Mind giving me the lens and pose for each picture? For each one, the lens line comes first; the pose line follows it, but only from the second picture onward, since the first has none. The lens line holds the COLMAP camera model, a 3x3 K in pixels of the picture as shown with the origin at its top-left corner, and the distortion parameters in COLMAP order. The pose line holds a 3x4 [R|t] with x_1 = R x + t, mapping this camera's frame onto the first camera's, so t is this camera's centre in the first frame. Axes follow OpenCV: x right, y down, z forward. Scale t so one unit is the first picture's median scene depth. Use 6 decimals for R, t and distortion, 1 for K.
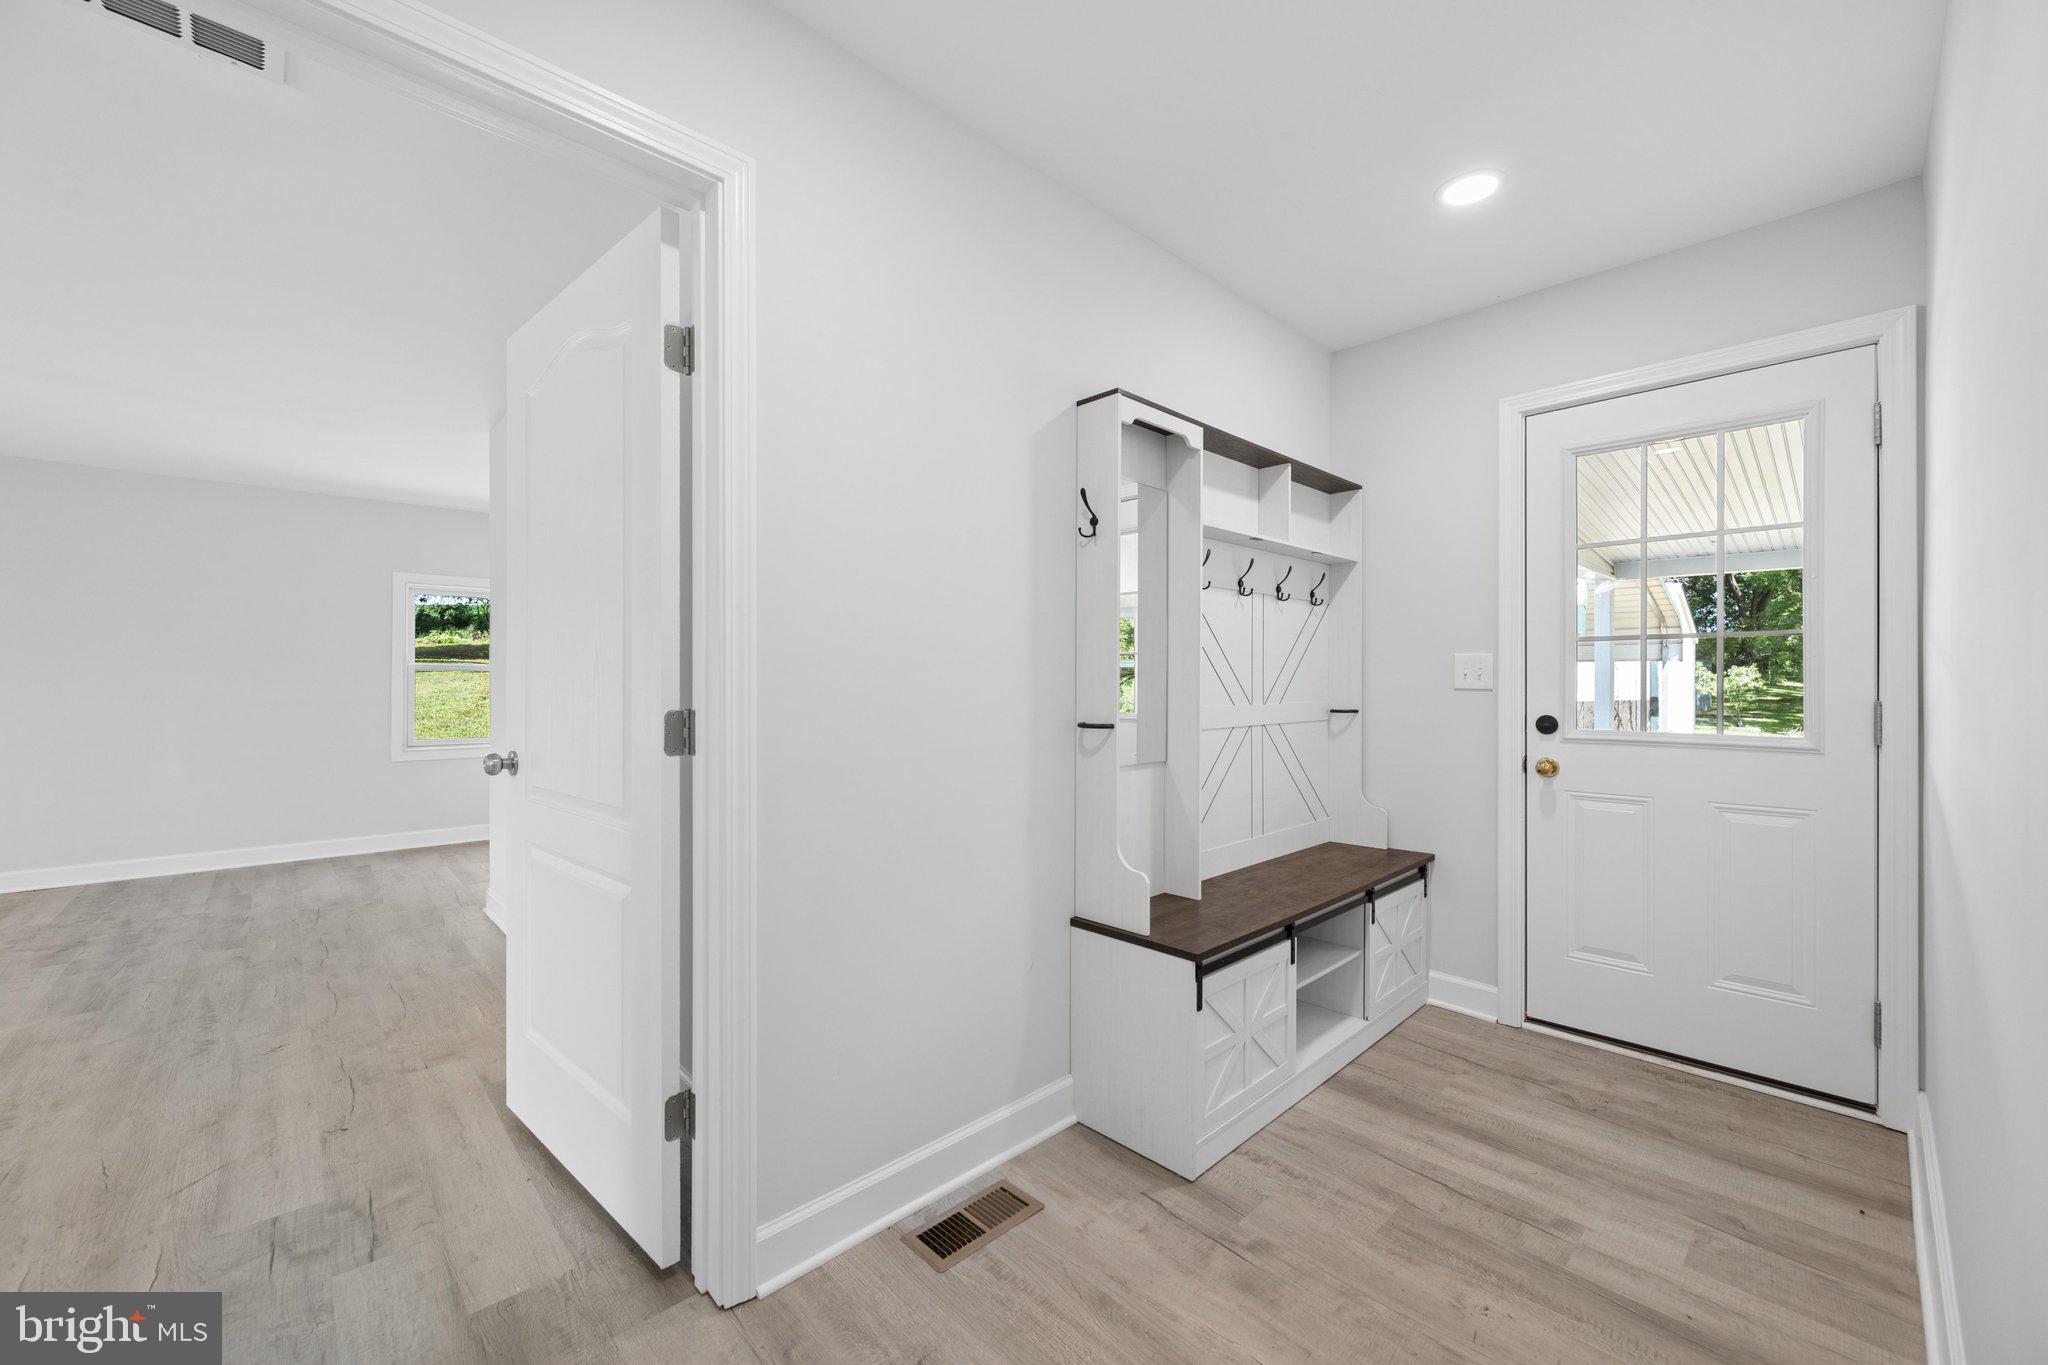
lens RADIAL K [[803.6, 0, 1028.5], [0, 803.6, 684.9], [0, 0, 1]] dist [-0.001118, 0.000679]
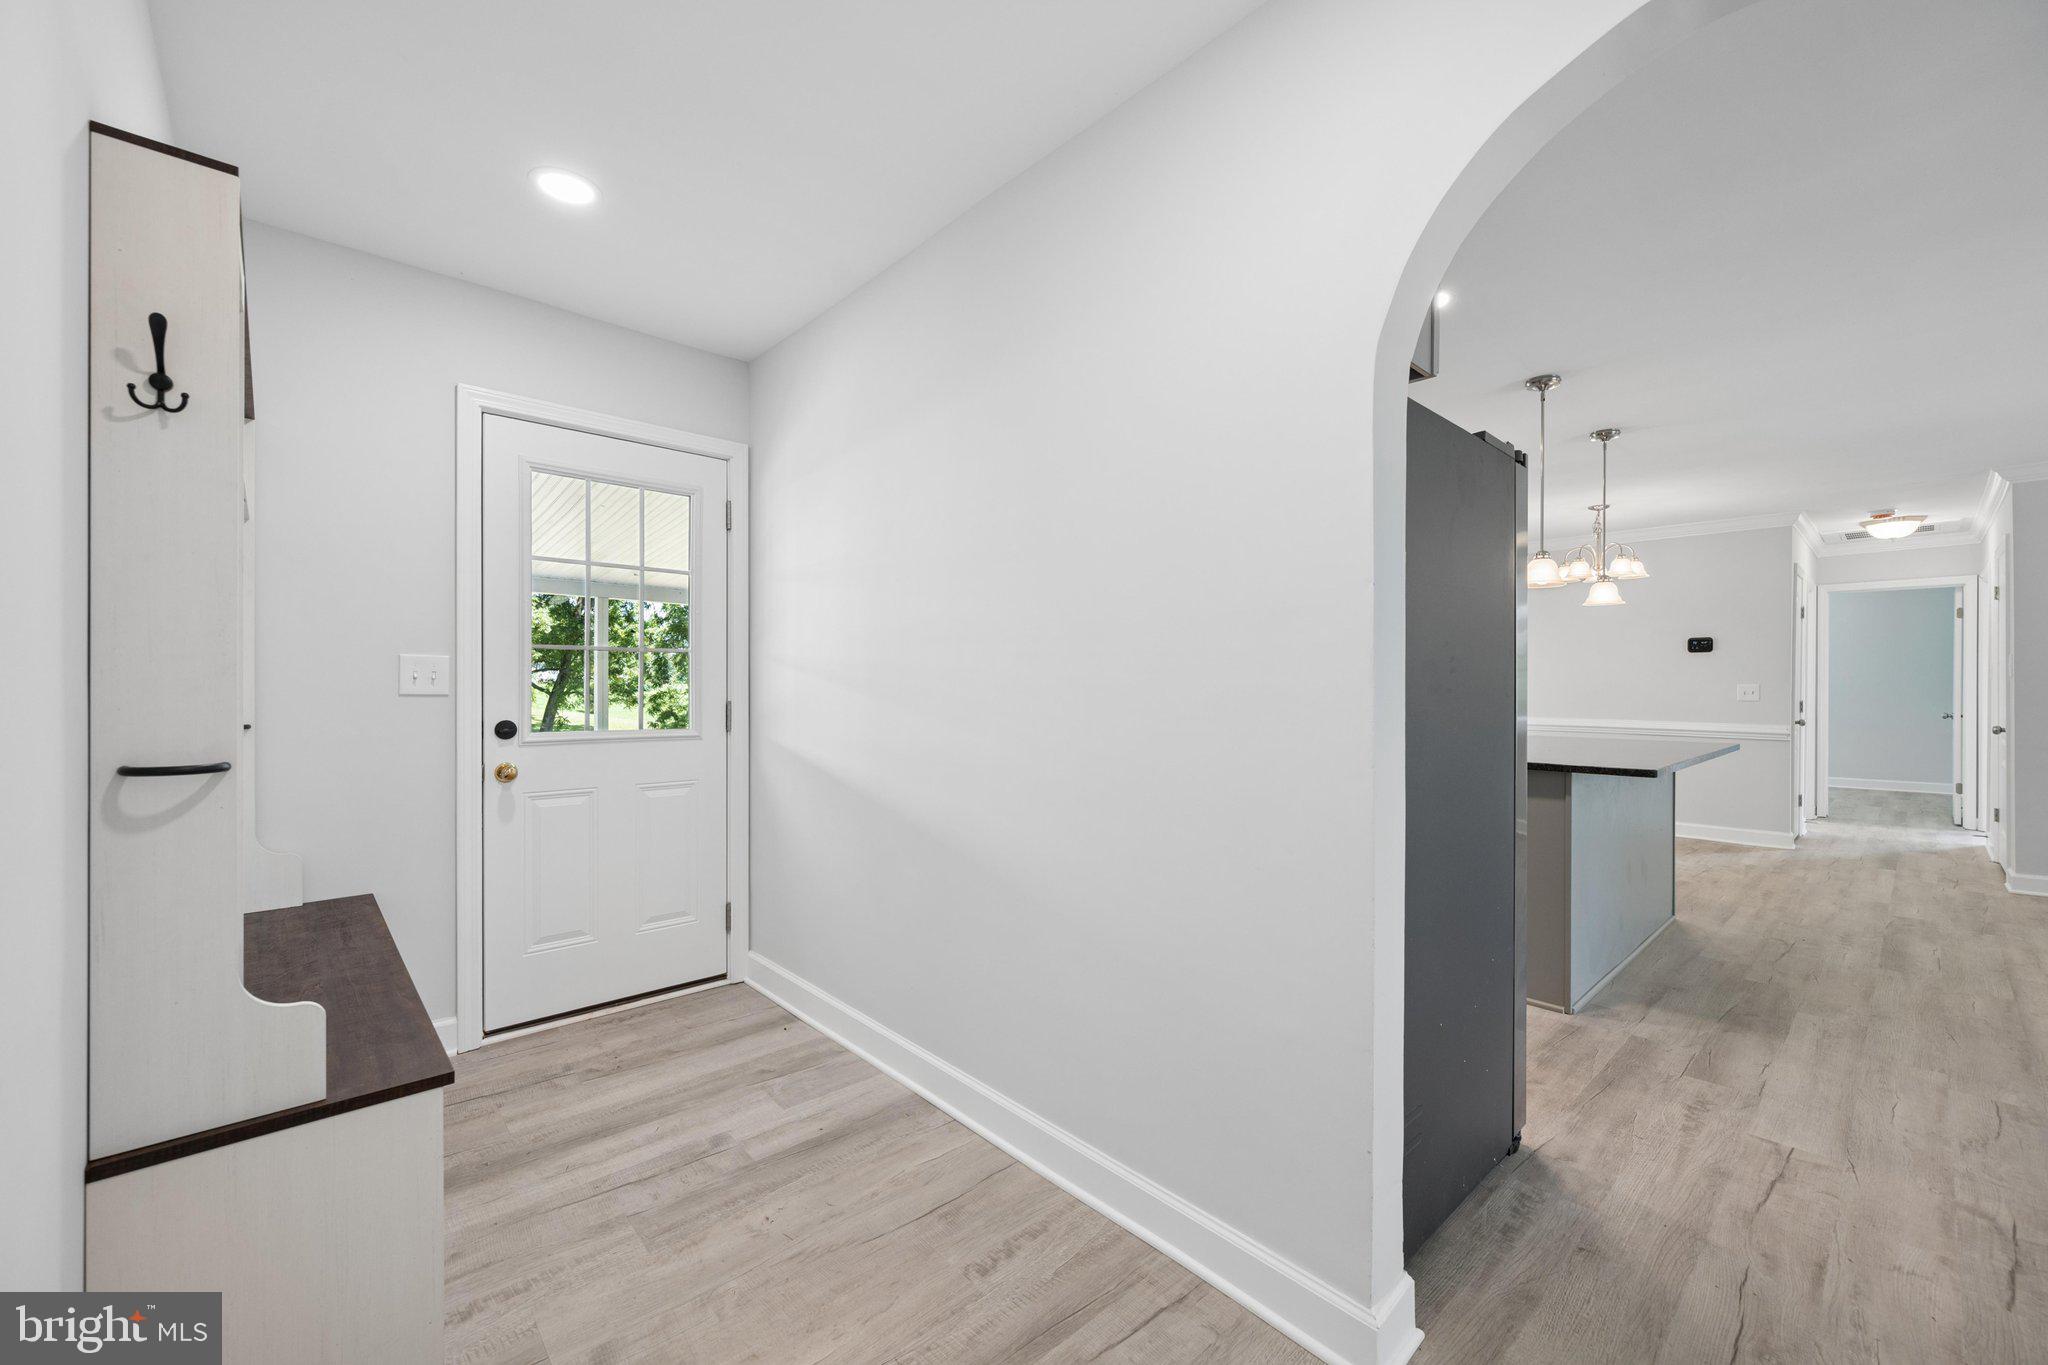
lens RADIAL K [[803.6, 0, 1026.7], [0, 803.6, 687.7], [0, 0, 1]] dist [-0.001118, 0.000679]
pose [[0.022759, 0.001313, 0.999740, -0.434333], [-0.002730, 0.999995, -0.001251, -0.004530], [-0.999737, -0.002701, 0.022763, 0.423543]]
